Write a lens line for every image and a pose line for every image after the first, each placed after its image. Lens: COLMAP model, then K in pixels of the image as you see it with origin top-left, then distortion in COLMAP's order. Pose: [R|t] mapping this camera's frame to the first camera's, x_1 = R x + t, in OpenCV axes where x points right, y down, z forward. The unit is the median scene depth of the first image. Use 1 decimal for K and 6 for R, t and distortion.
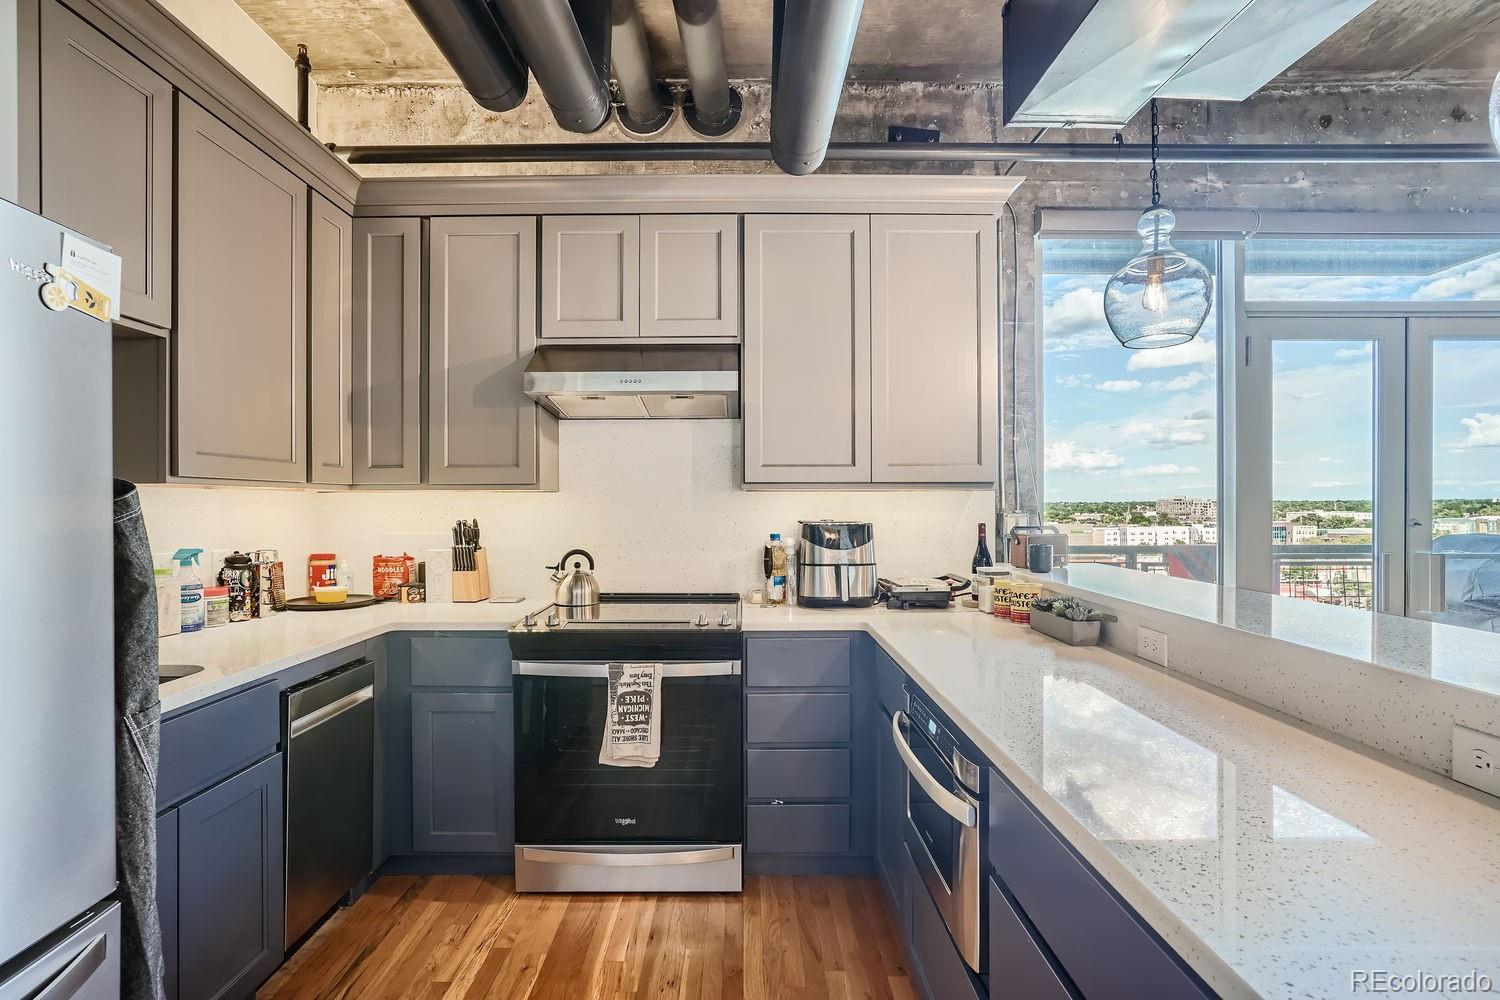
lens RADIAL K [[729.8, 0, 743.2], [0, 729.8, 503.9], [0, 0, 1]] dist [-0.037776, 0.022452]
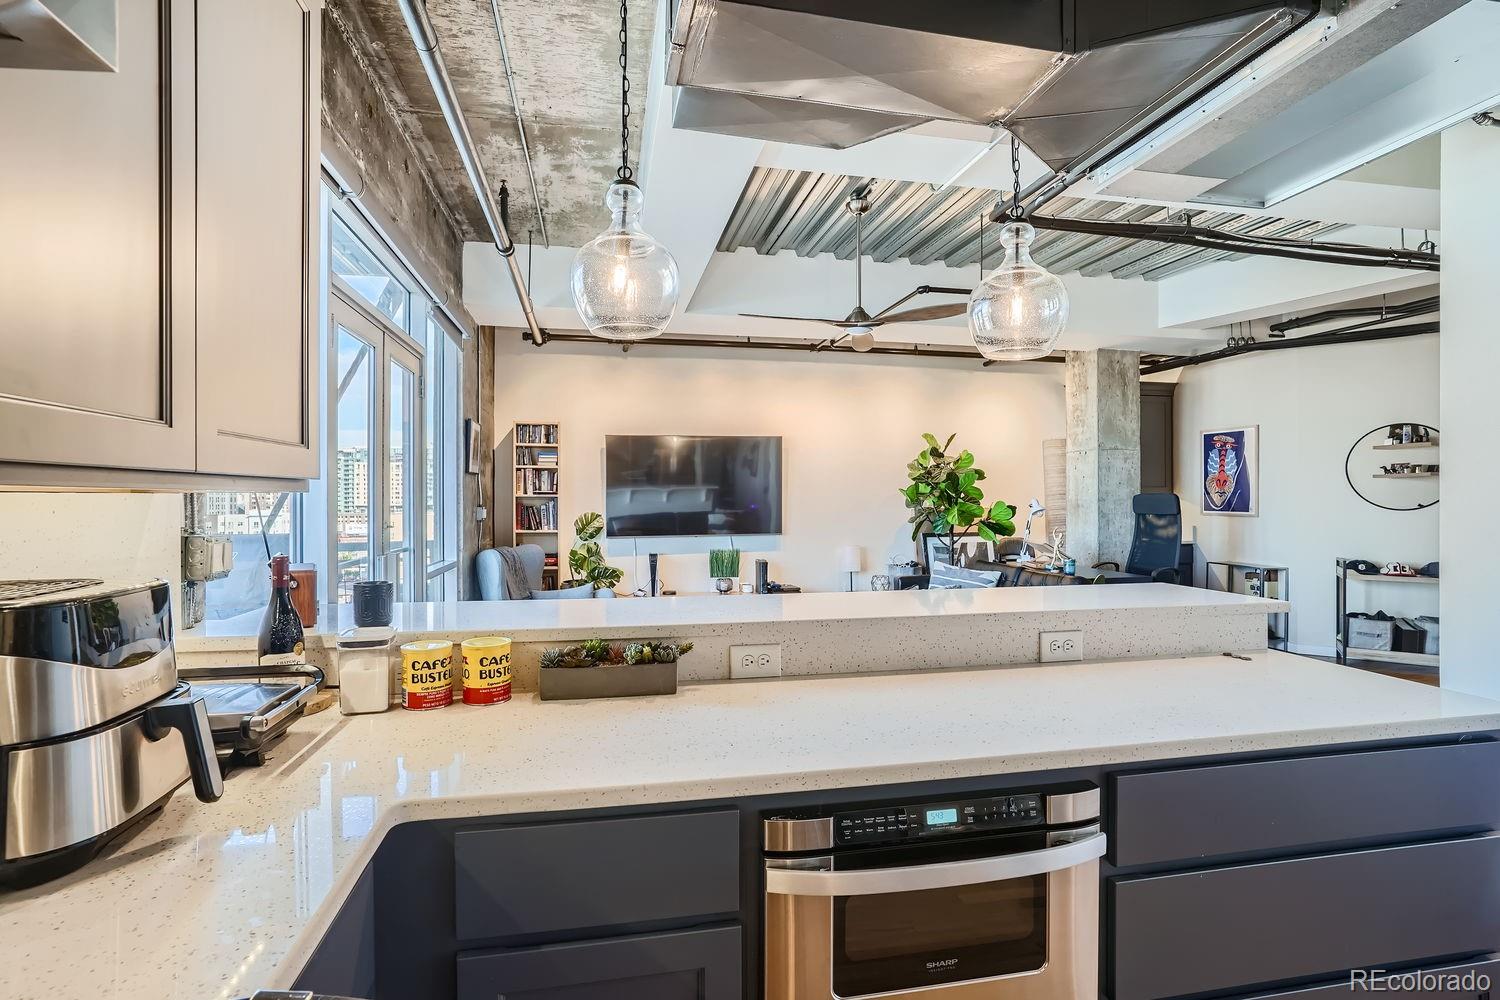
lens RADIAL K [[729.8, 0, 743.2], [0, 729.8, 503.9], [0, 0, 1]] dist [-0.037776, 0.022452]
pose [[-0.192241, -0.006345, 0.981327, -0.241508], [0.002222, 0.999974, 0.006901, -0.012896], [-0.981345, 0.003507, -0.192222, 0.747161]]
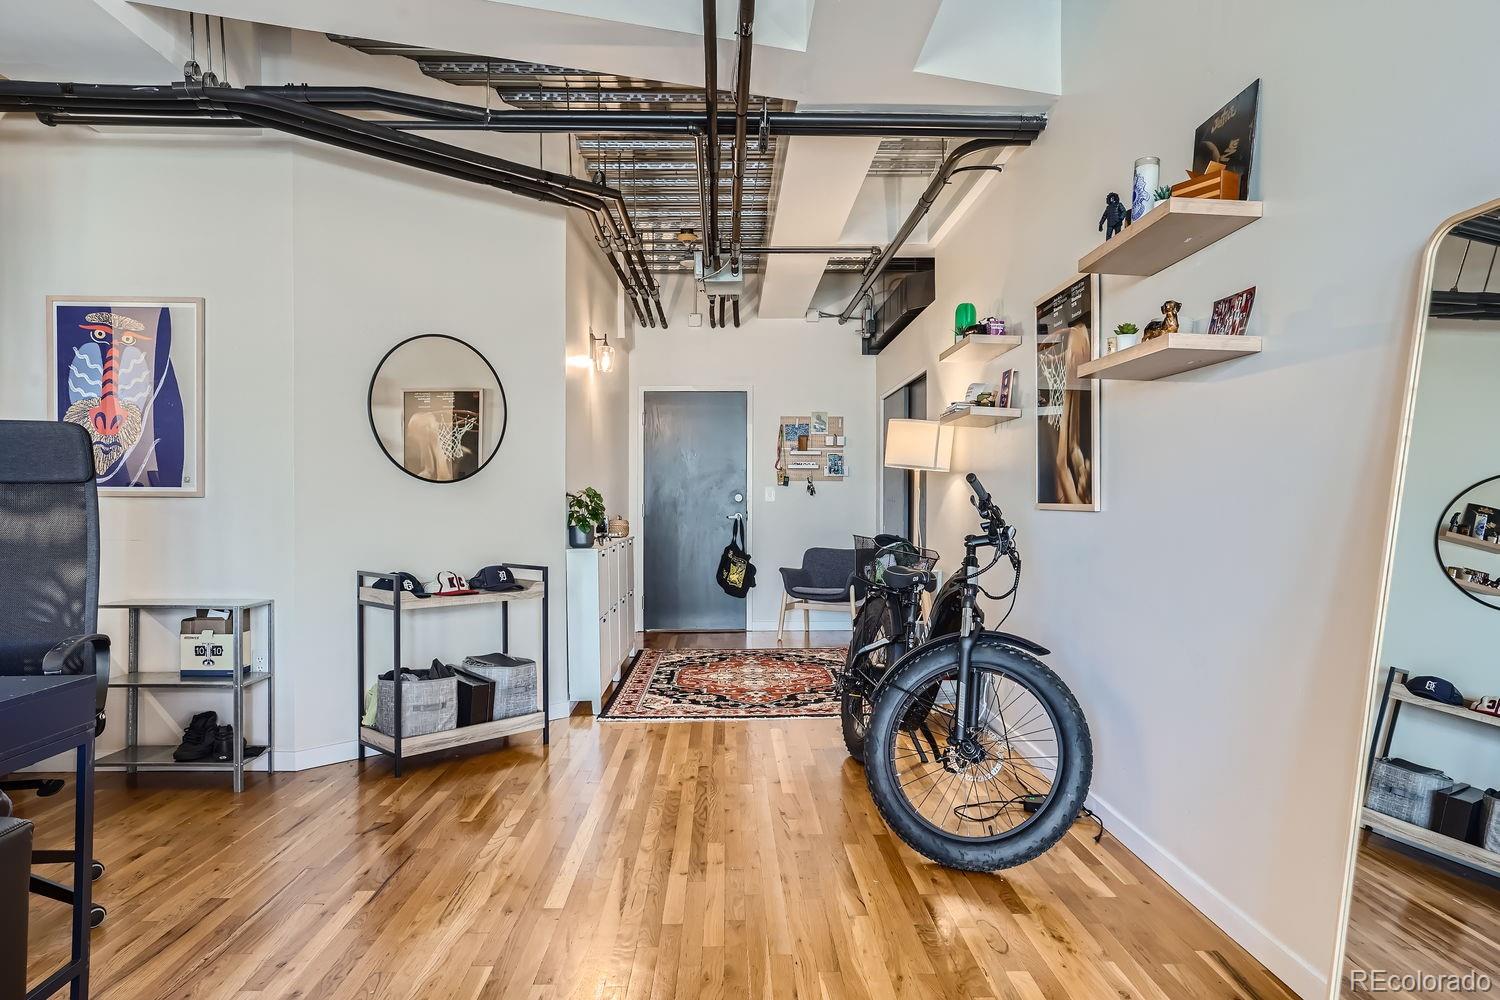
lens RADIAL K [[904.6, 0, 750.0], [0, 904.6, 500.0], [0, 0, 1]] dist [-0.004023, -0.000614]
pose [[-0.999827, -0.000695, -0.018586, 0.891979], [-0.000592, 0.999985, -0.005529, 0.058849], [0.018589, -0.005517, -0.999812, 0.058525]]
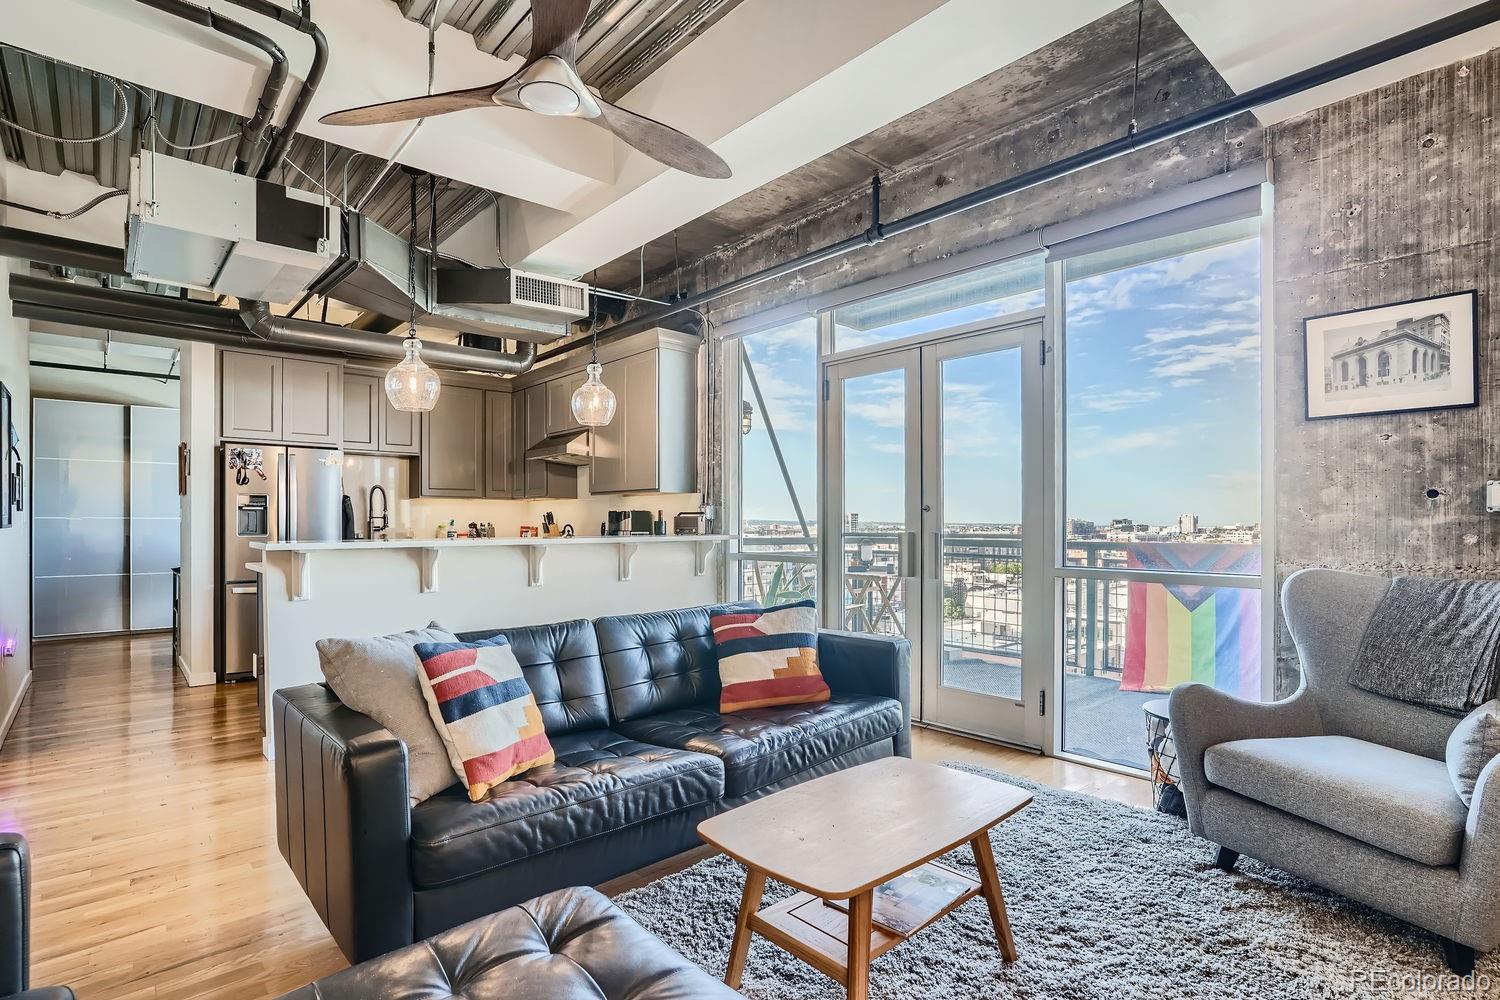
lens RADIAL K [[739.5, 0, 741.4], [0, 739.5, 517.9], [0, 0, 1]] dist [-0.038773, 0.020787]
pose [[0.659801, -0.003164, -0.751433, 1.842457], [0.000796, 0.999994, -0.003512, 0.051612], [0.751440, 0.001718, 0.659800, -0.105443]]
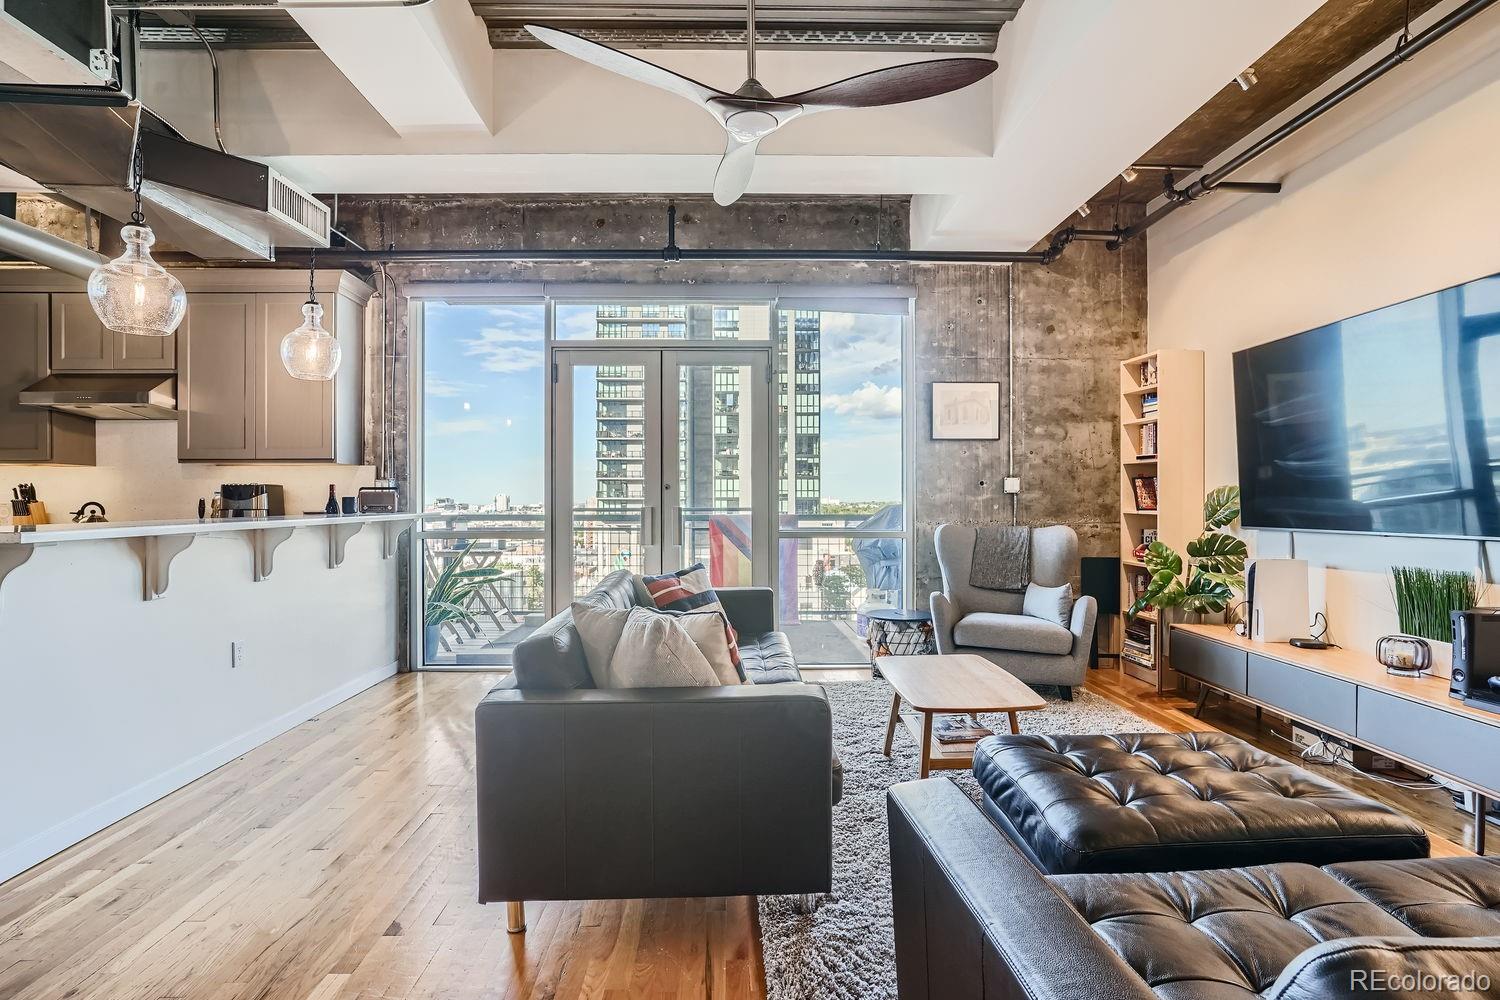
lens RADIAL K [[735.3, 0, 740.8], [0, 735.3, 499.7], [0, 0, 1]] dist [-0.040948, 0.024529]
pose [[0.999946, 0.000045, 0.010440, 1.168690], [-0.000046, 1.000000, 0.000097, 0.057732], [-0.010440, -0.000097, 0.999945, -0.590638]]
